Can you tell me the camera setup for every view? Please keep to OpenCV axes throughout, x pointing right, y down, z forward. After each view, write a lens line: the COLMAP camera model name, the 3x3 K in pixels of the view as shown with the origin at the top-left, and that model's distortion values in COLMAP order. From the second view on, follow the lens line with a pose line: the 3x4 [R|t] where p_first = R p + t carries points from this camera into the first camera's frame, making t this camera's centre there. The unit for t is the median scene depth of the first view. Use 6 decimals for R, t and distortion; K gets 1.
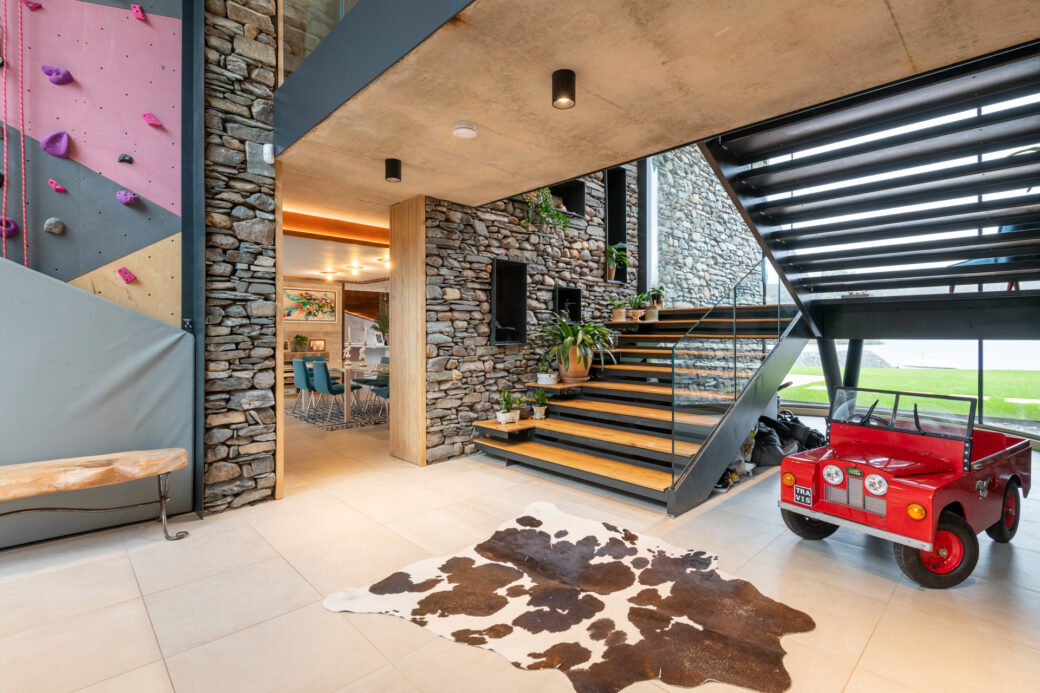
lens RADIAL K [[484.0, 0, 525.7], [0, 484.0, 340.0], [0, 0, 1]] dist [-0.002765, -0.000893]
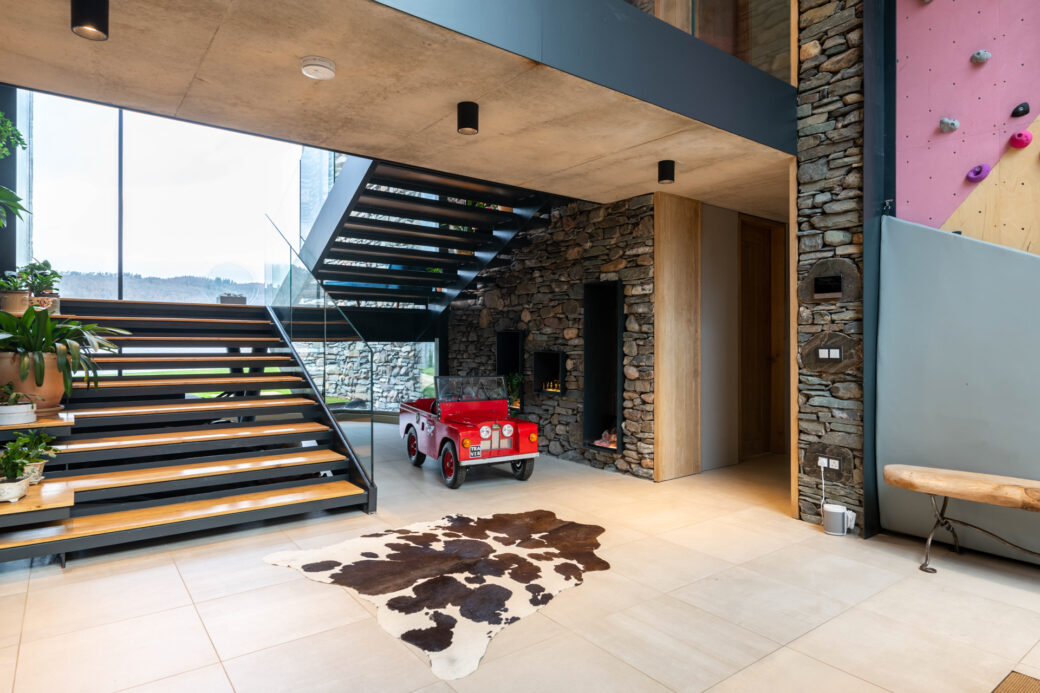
lens RADIAL K [[601.1, 0, 526.0], [0, 601.1, 341.8], [0, 0, 1]] dist [0.000930, 0.000223]
pose [[0.115416, -0.003766, 0.993310, -1.269574], [0.004224, 0.999986, 0.003301, -0.008521], [-0.993308, 0.003815, 0.115430, 0.706964]]
